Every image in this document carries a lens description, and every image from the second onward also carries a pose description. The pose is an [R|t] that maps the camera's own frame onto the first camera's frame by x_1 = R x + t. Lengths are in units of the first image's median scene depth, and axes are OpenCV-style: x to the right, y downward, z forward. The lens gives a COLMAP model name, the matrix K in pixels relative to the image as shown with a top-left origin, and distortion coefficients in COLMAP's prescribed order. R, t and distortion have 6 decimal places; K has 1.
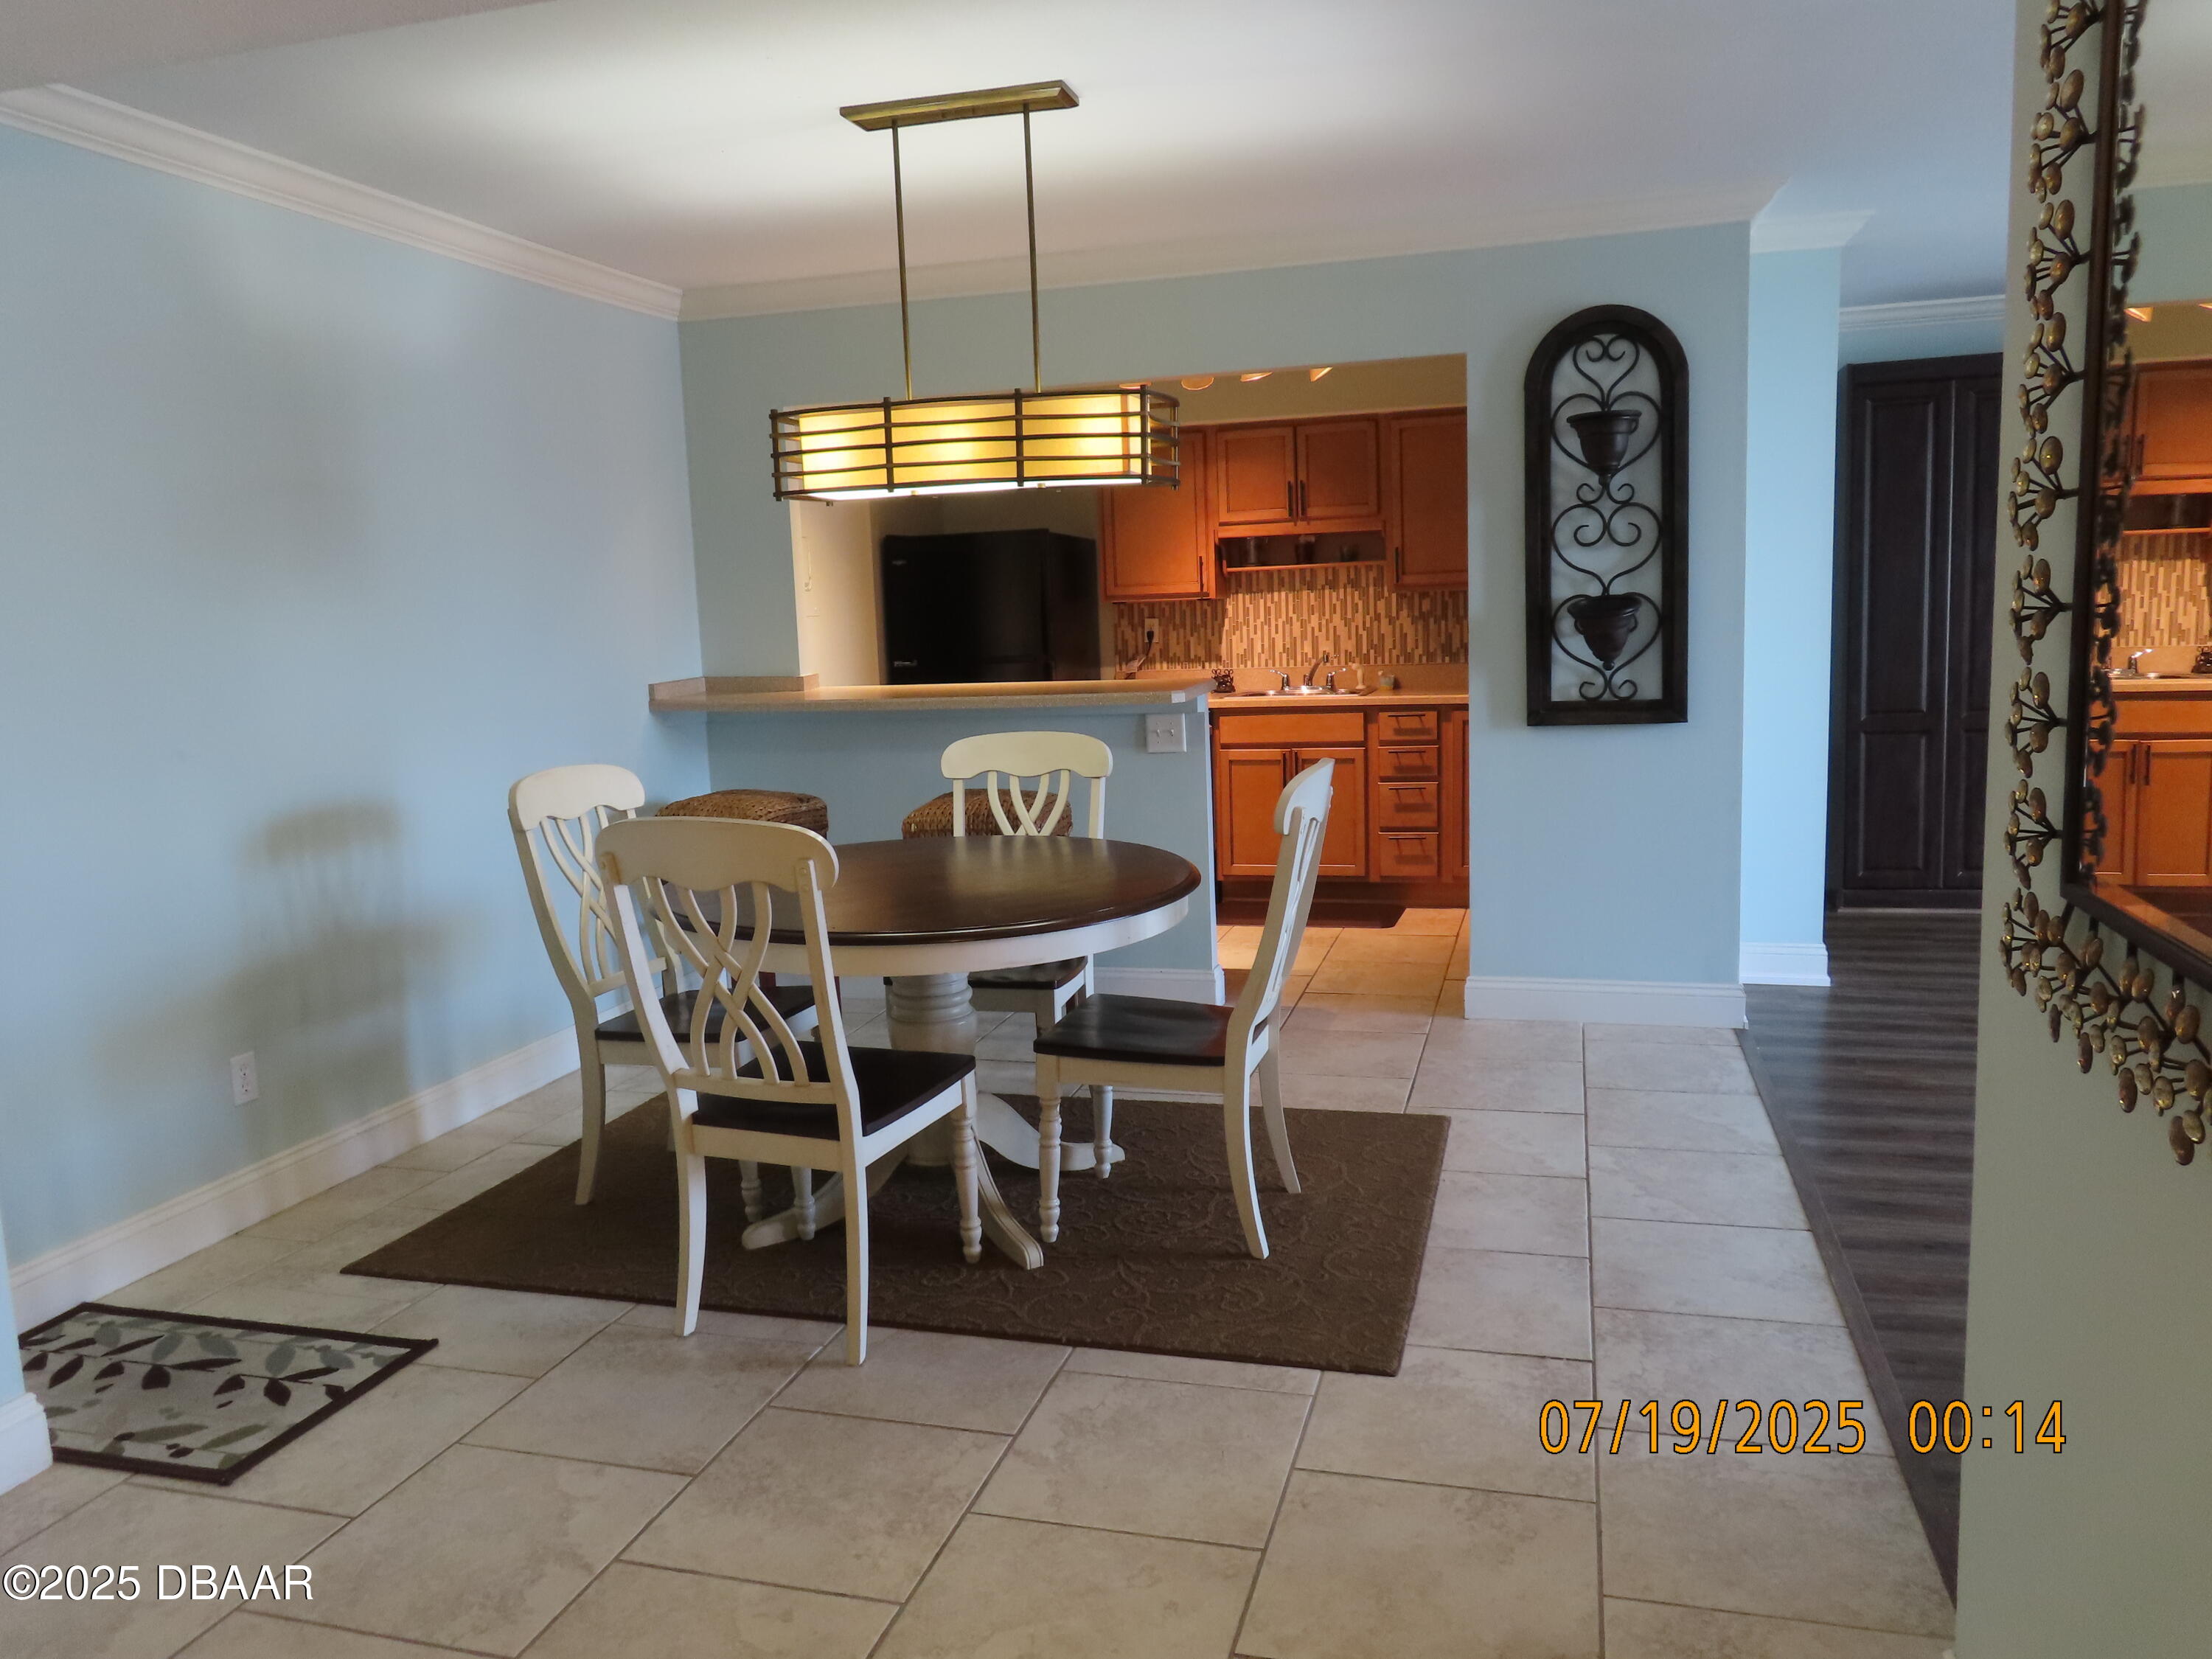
lens RADIAL K [[1576.2, 0, 1104.1], [0, 1576.2, 832.1], [0, 0, 1]] dist [-0.009789, 0.008026]
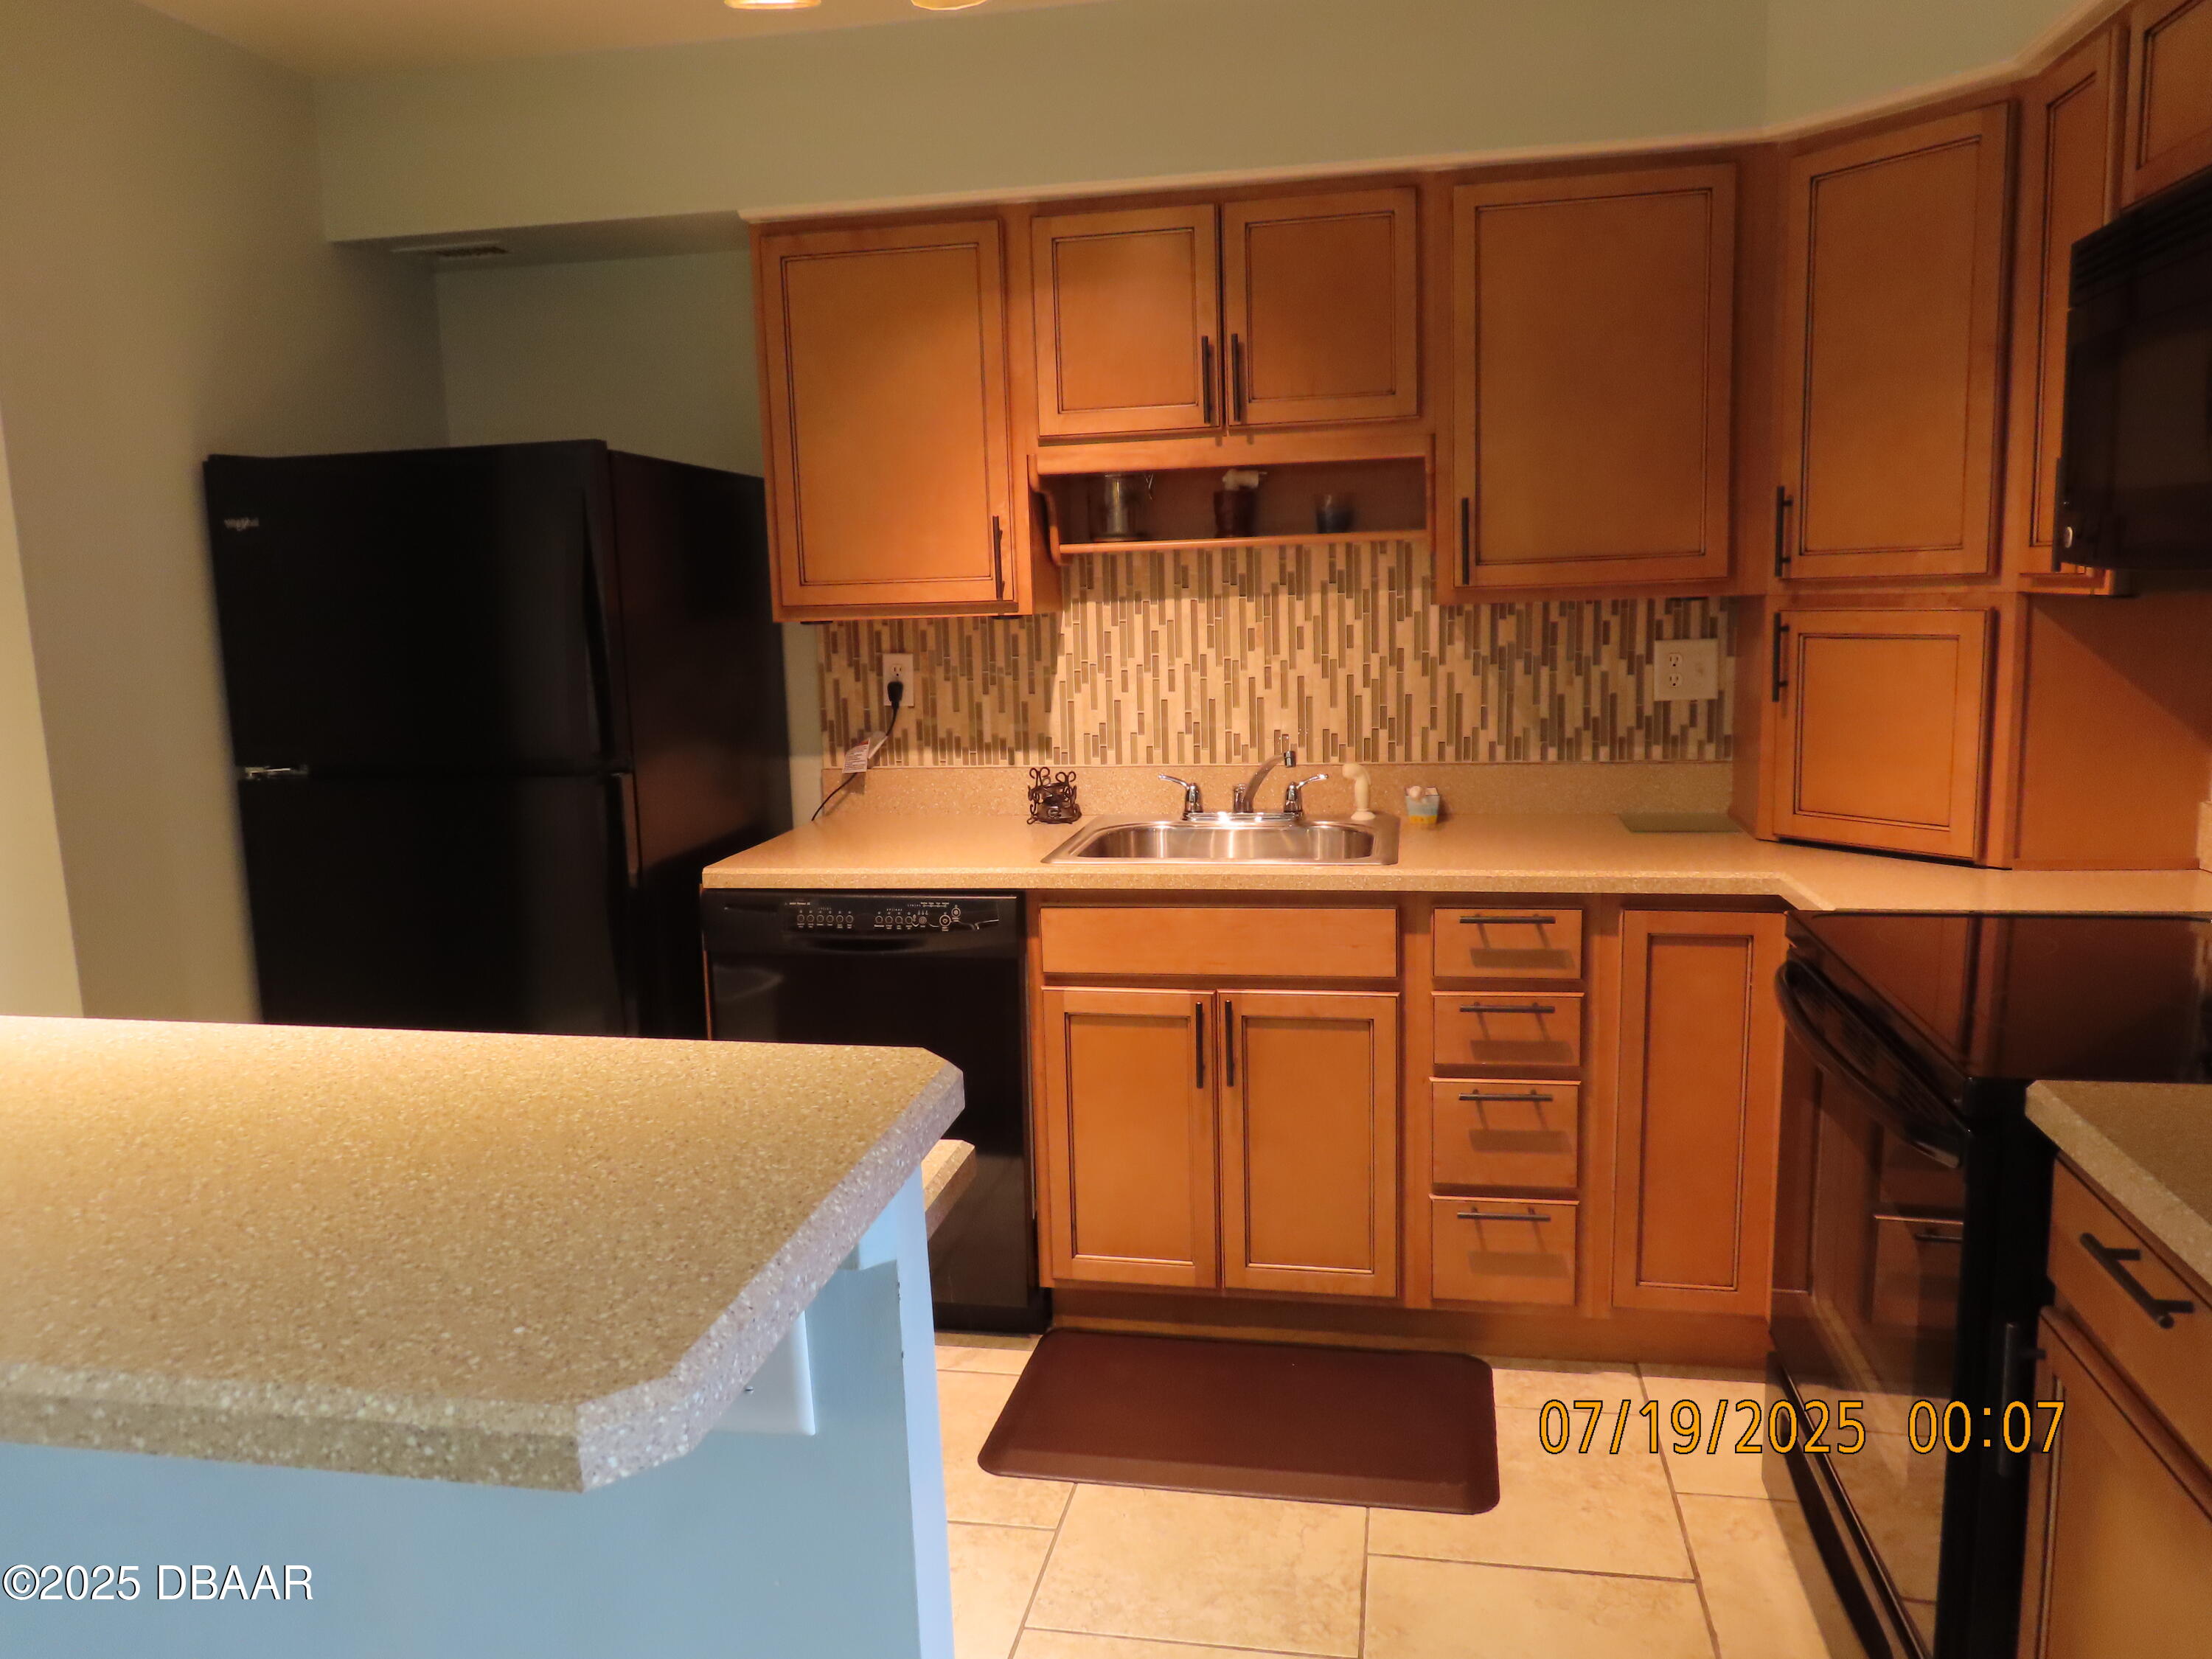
lens RADIAL K [[1576.2, 0, 1104.1], [0, 1576.2, 832.1], [0, 0, 1]] dist [-0.009789, 0.008026]
pose [[0.996130, -0.007097, 0.087608, 0.052487], [0.005810, 0.999871, 0.014944, -0.096286], [-0.087703, -0.014378, 0.996043, 0.574554]]
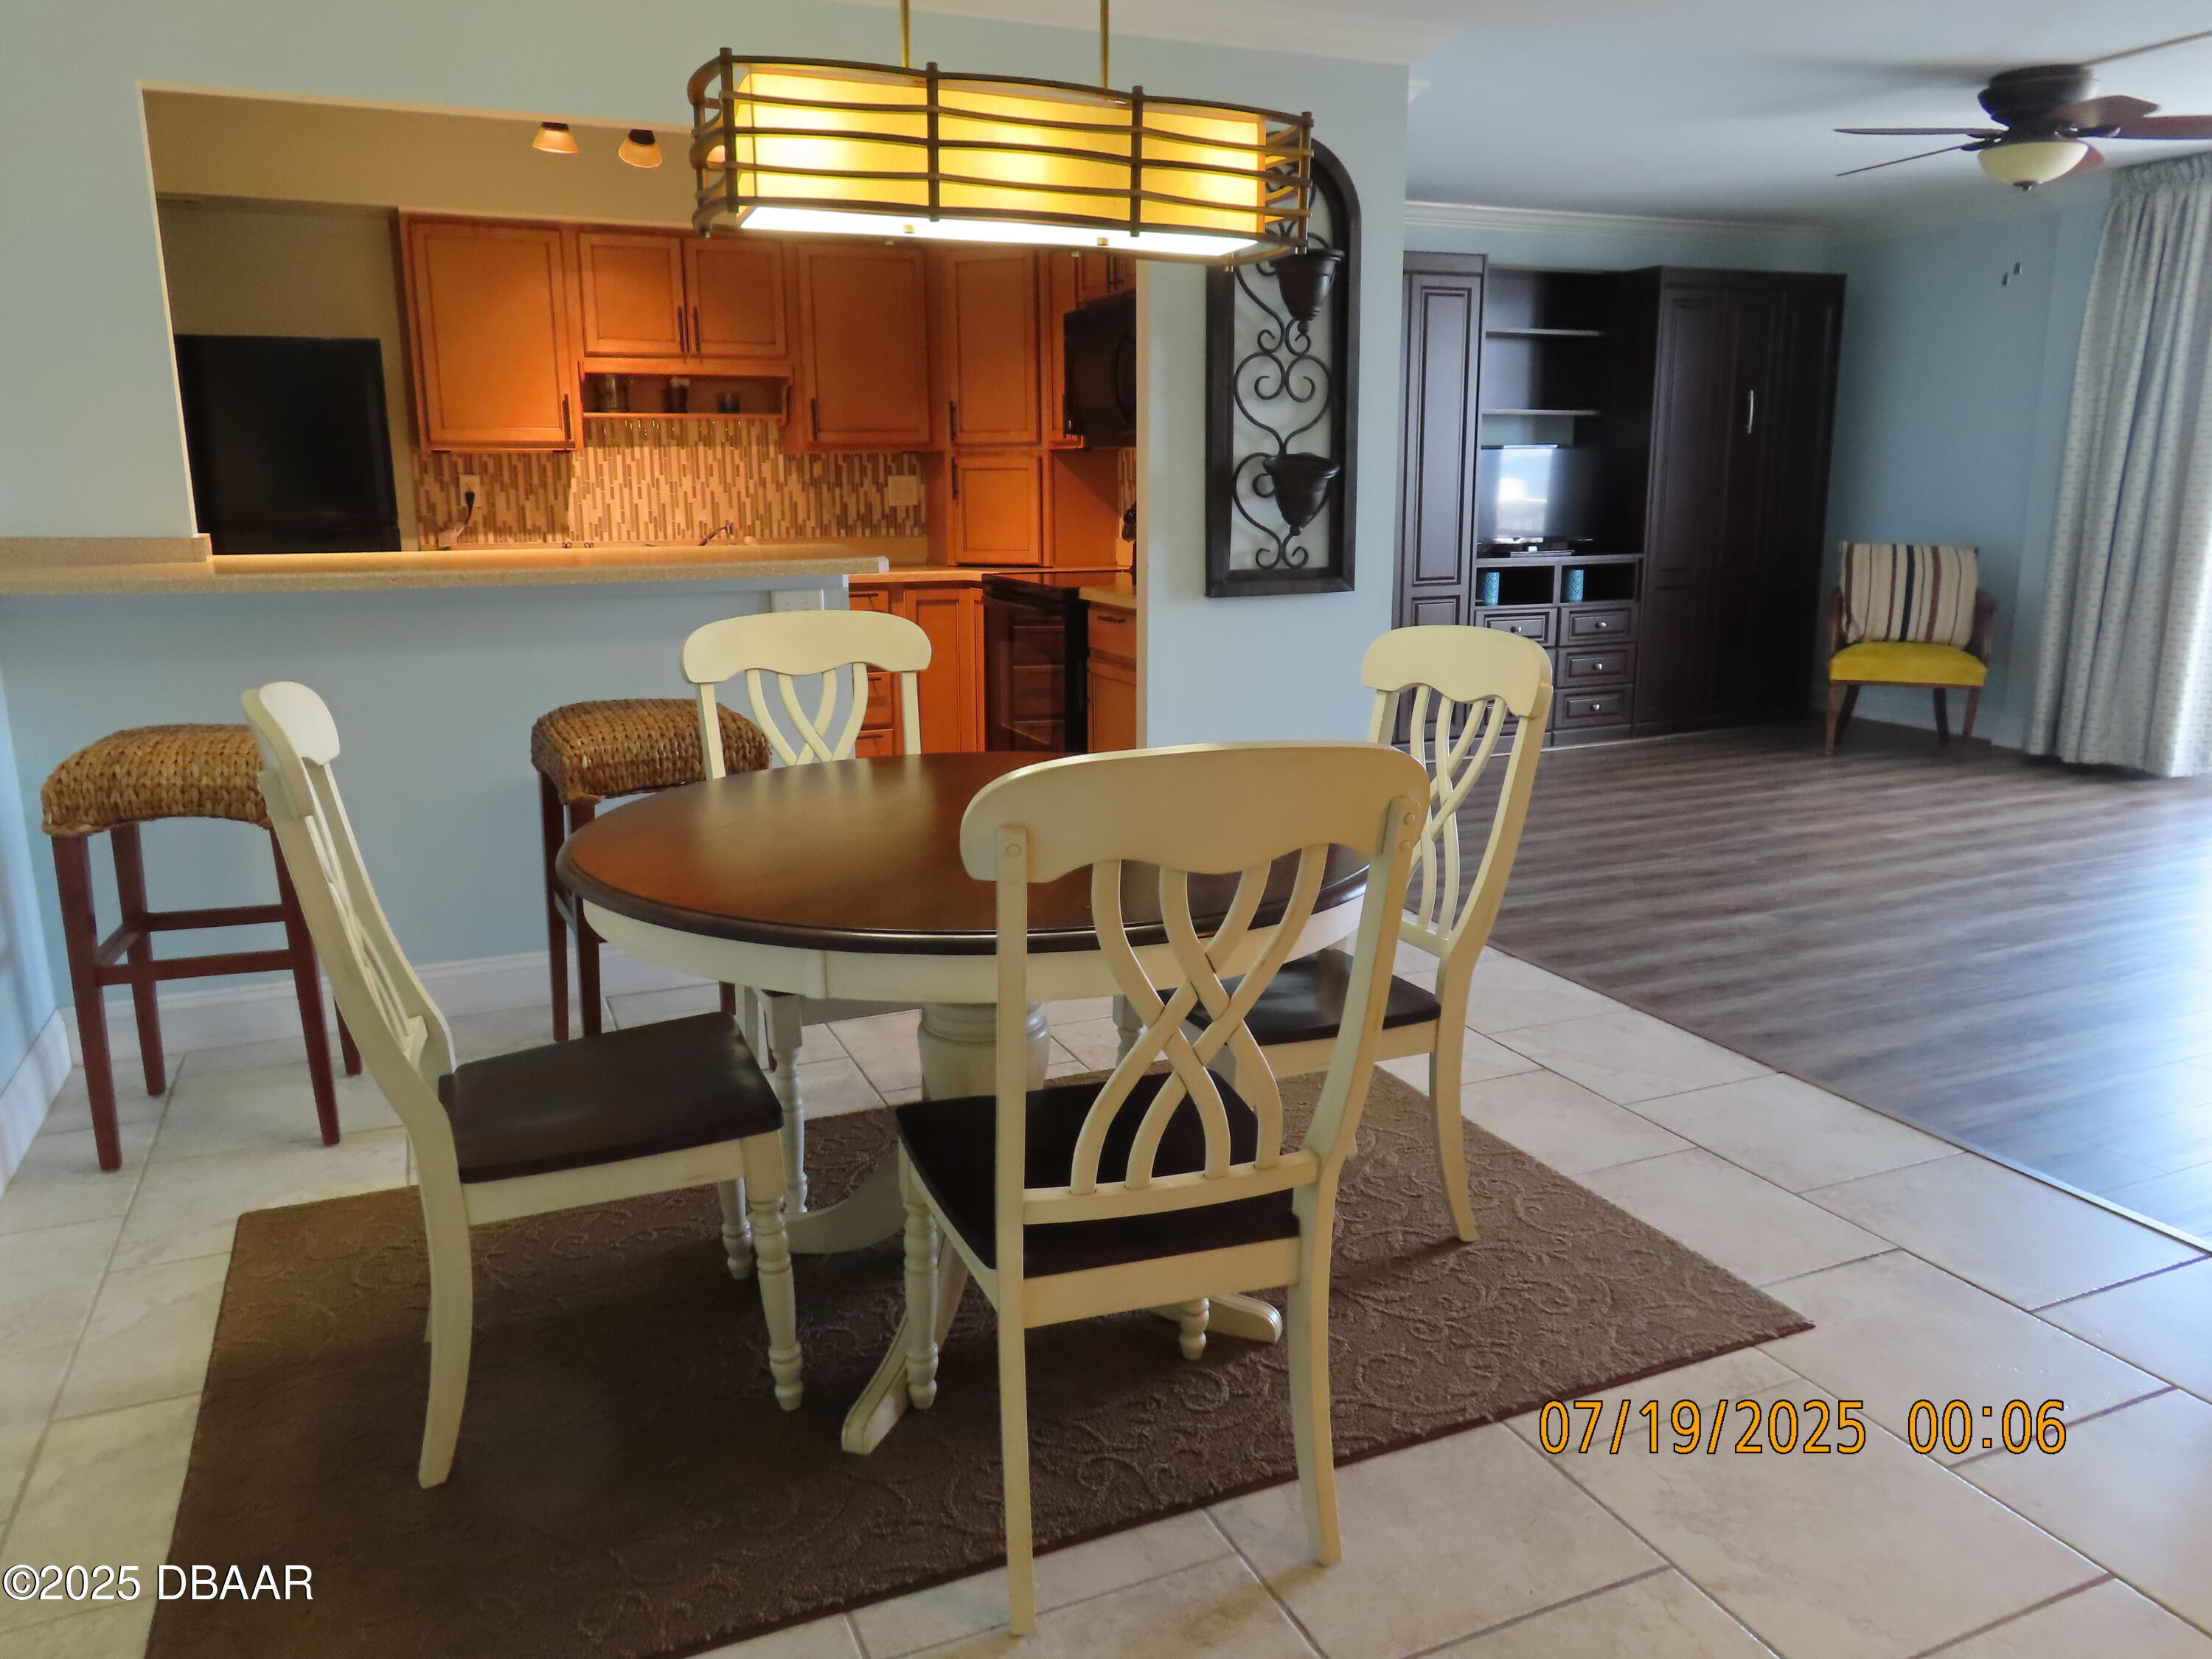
lens RADIAL K [[1576.2, 0, 1104.1], [0, 1576.2, 832.1], [0, 0, 1]] dist [-0.009789, 0.008026]
pose [[0.767813, -0.106215, 0.631808, -0.248492], [0.065200, 0.993996, 0.087867, -0.011384], [-0.637347, -0.026271, 0.770129, 0.227642]]
